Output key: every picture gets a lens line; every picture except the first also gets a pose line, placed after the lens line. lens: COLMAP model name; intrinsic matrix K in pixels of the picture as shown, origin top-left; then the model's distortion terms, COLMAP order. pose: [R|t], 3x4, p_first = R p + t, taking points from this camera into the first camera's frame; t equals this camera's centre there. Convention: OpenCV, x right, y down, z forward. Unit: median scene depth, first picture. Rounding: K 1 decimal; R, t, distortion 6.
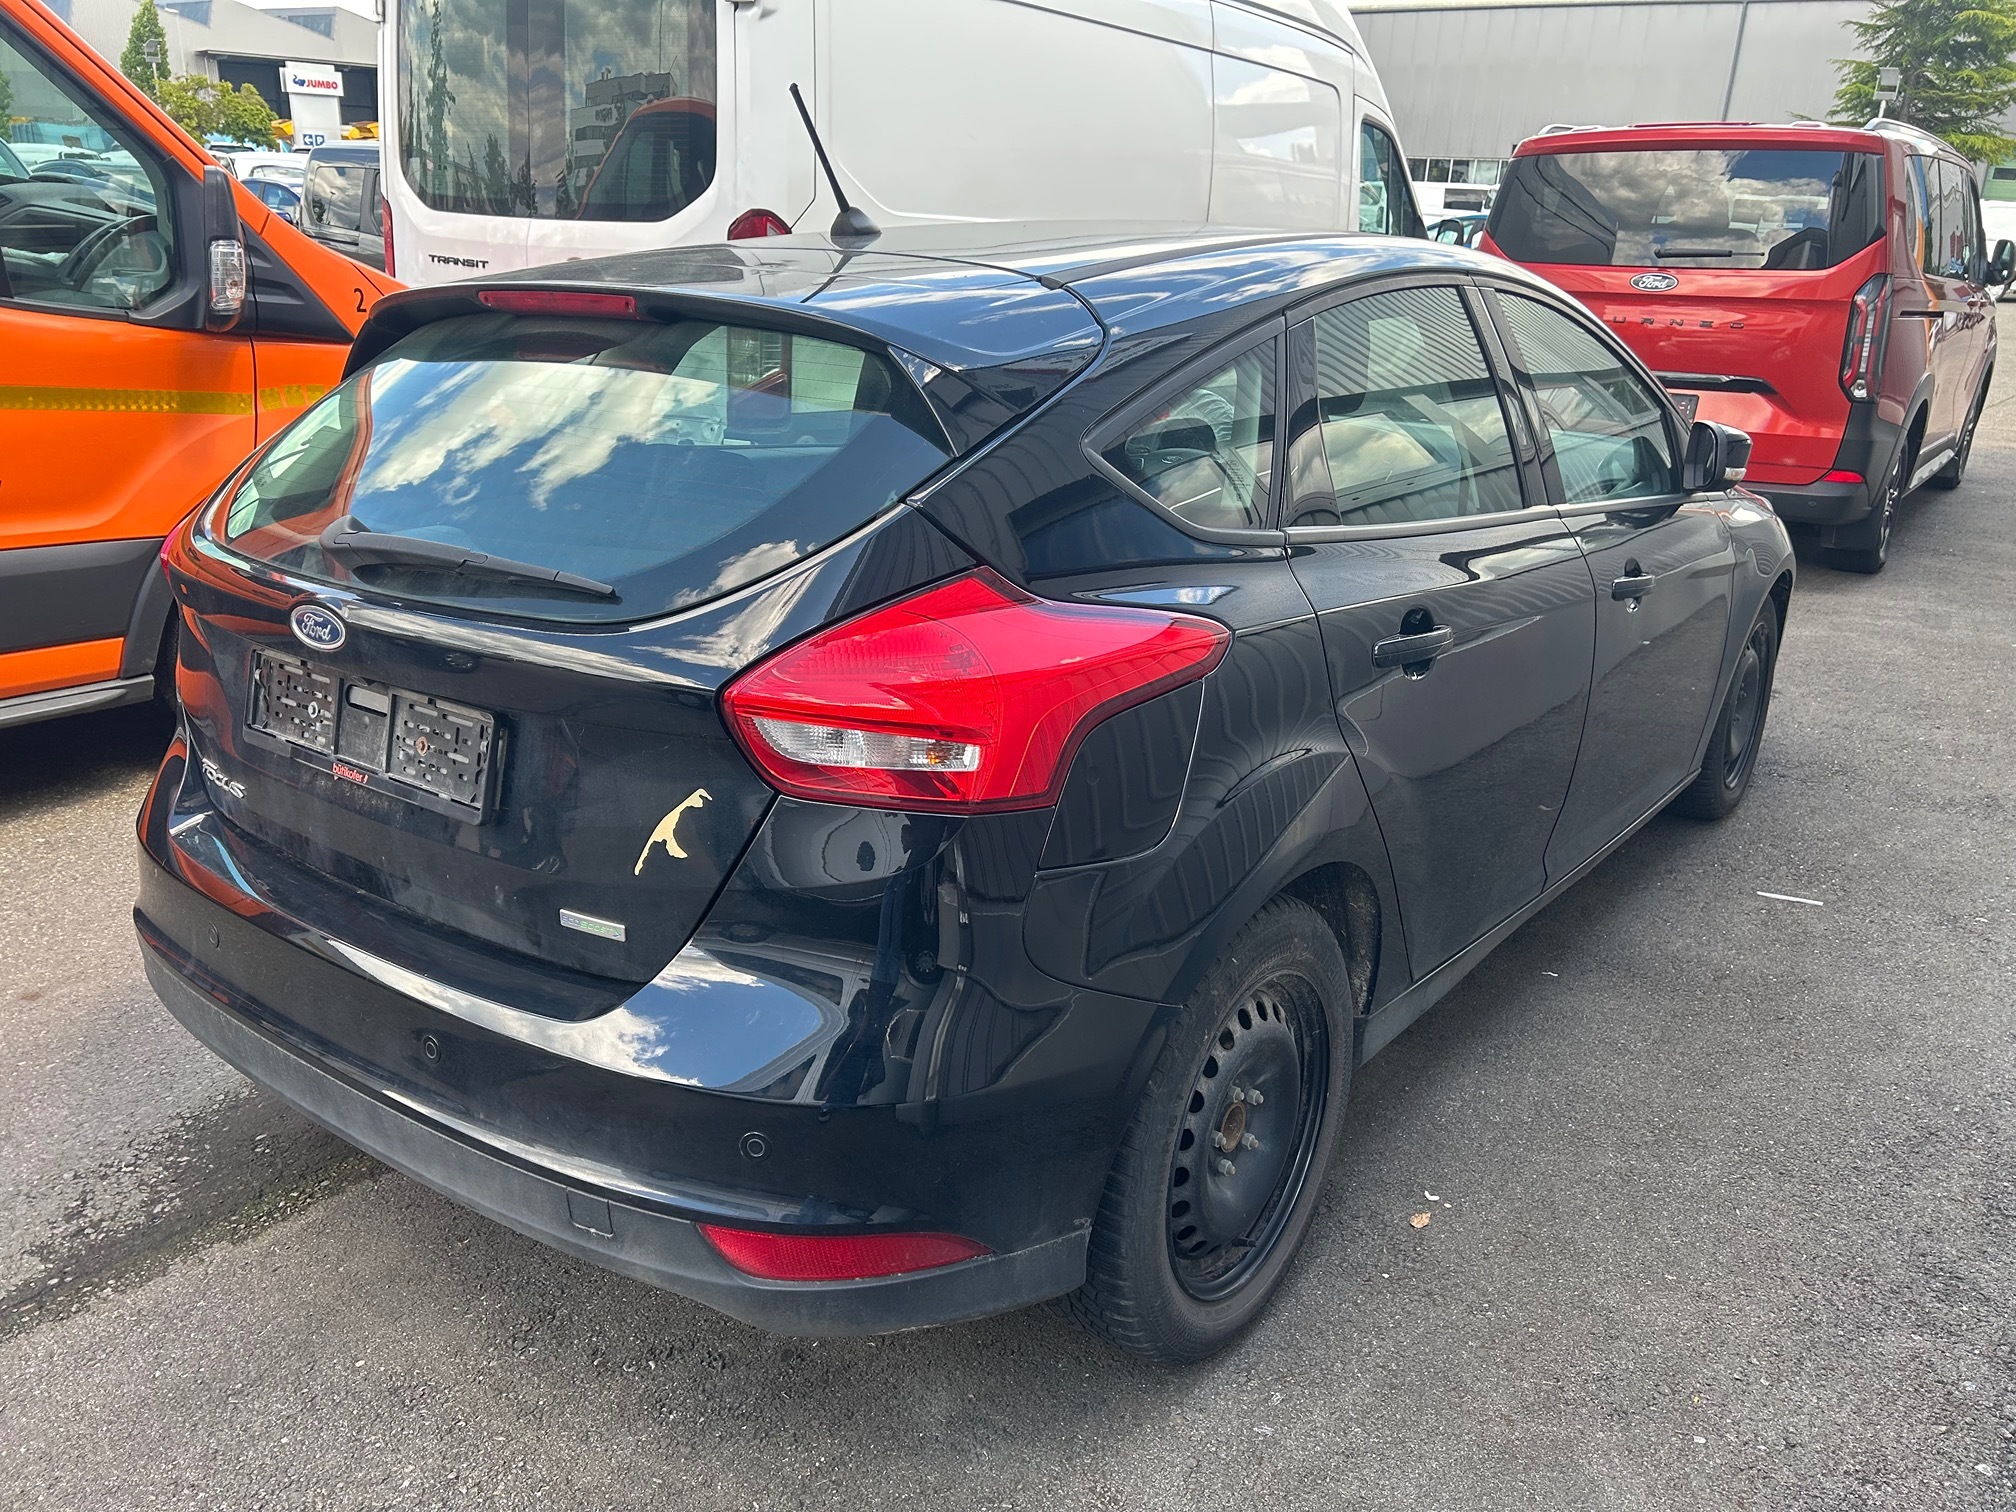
lens RADIAL K [[1520.1, 0, 993.5], [0, 1520.1, 758.5], [0, 0, 1]] dist [0.040424, -0.048654]
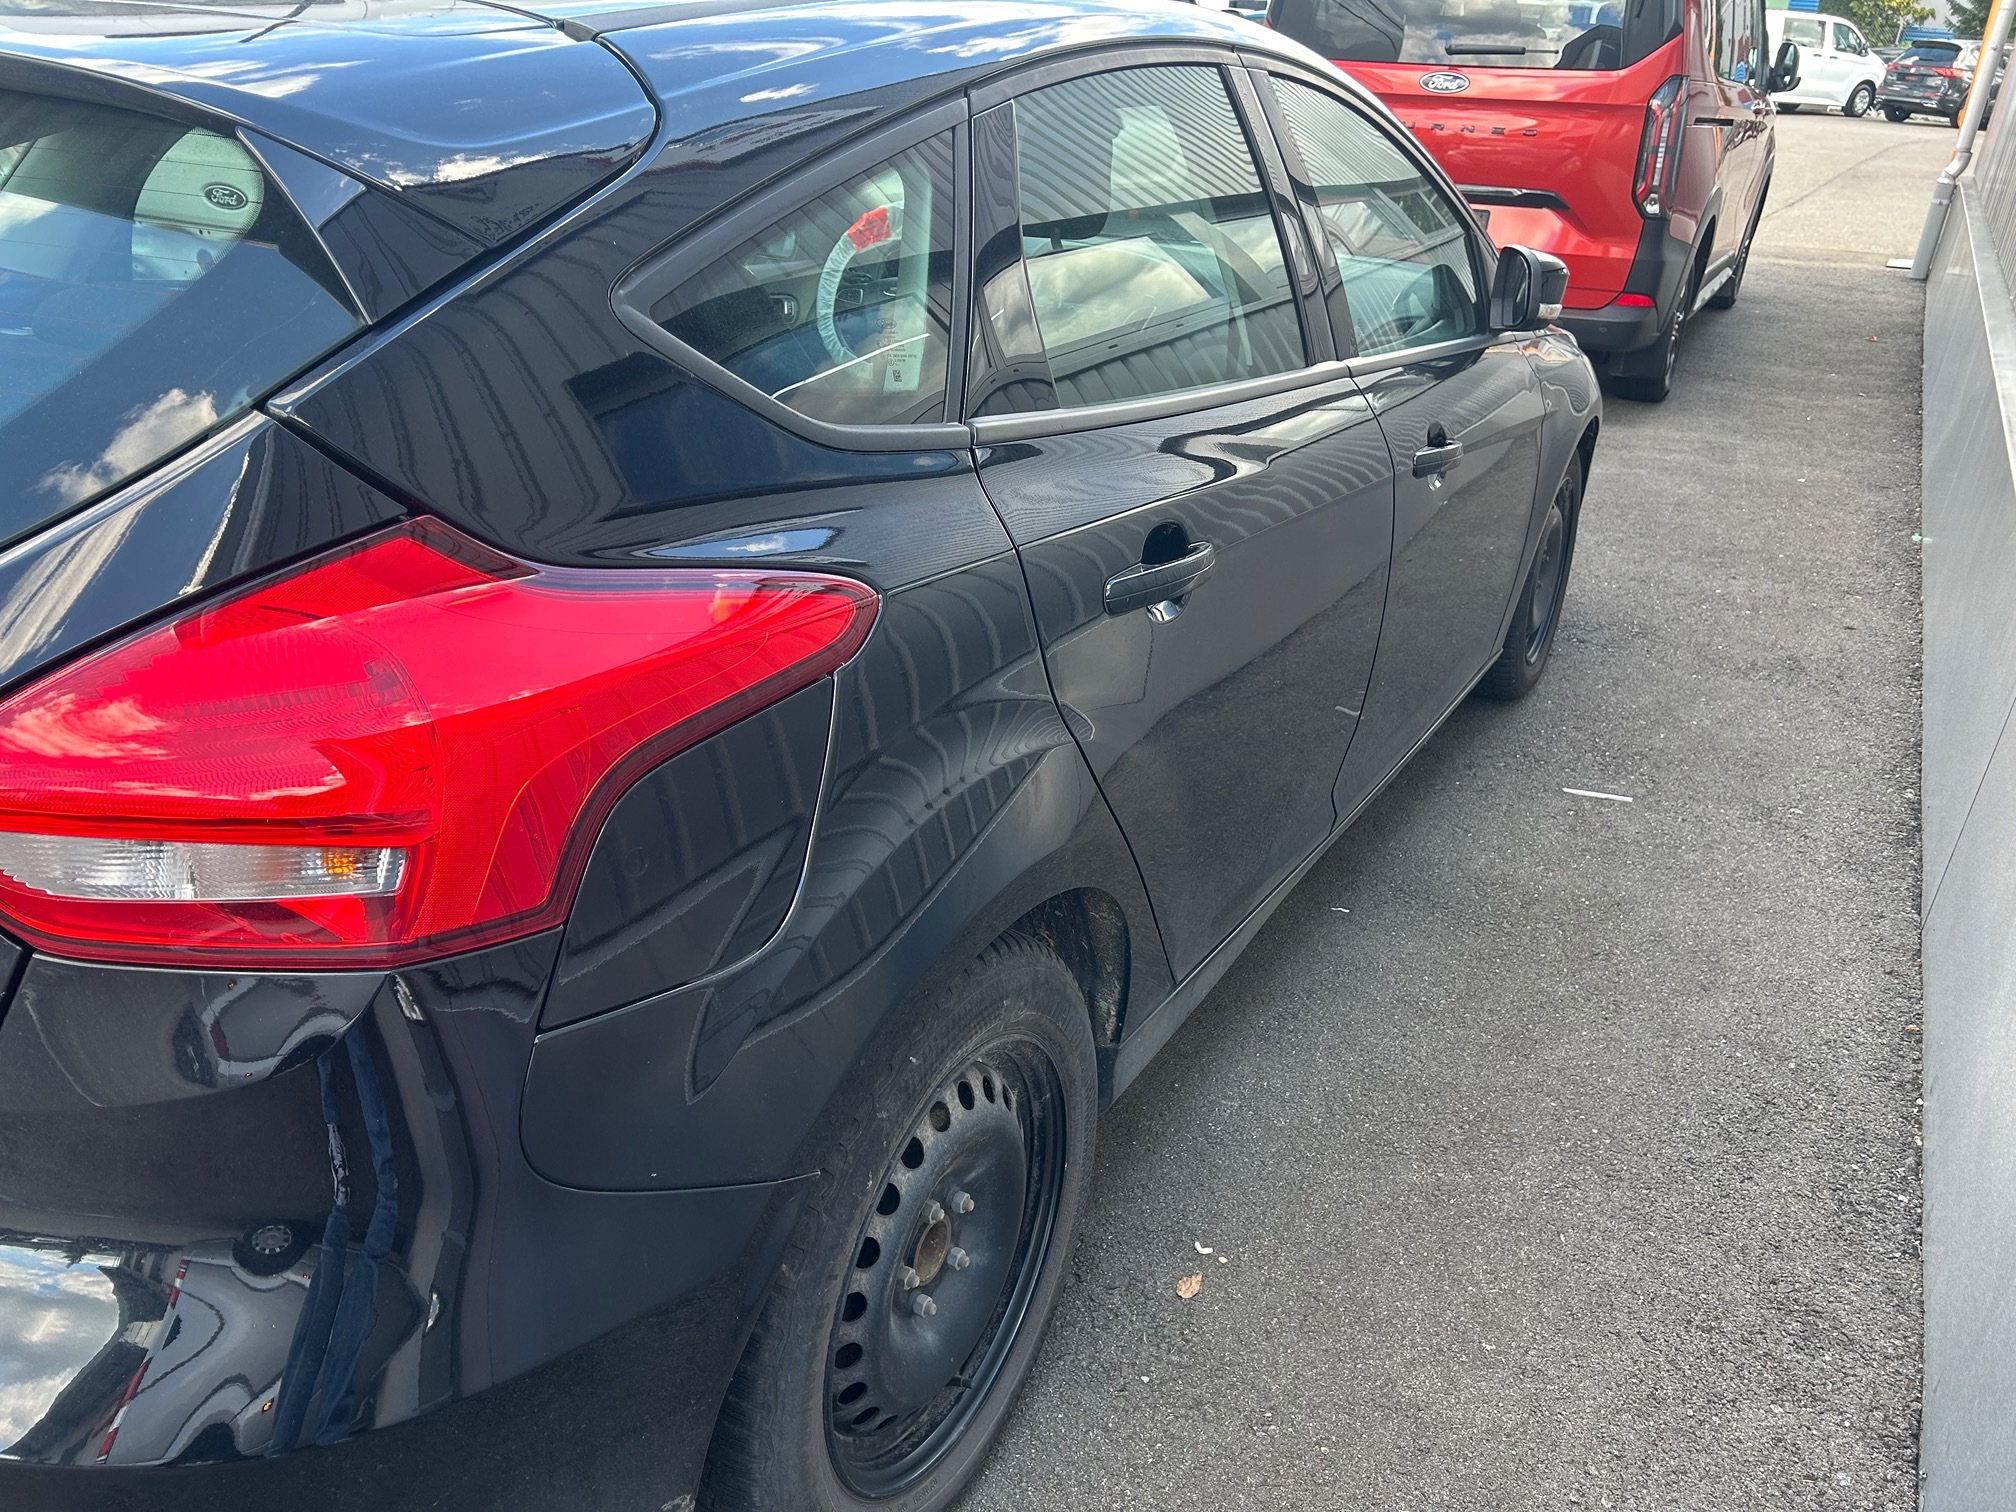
lens RADIAL K [[1520.1, 0, 1016.4], [0, 1520.1, 755.4], [0, 0, 1]] dist [0.040424, -0.048654]
pose [[0.989282, -0.046287, 0.138485, 0.073753], [0.030516, 0.993022, 0.113913, -0.052762], [-0.142791, -0.108466, 0.983792, 0.206887]]
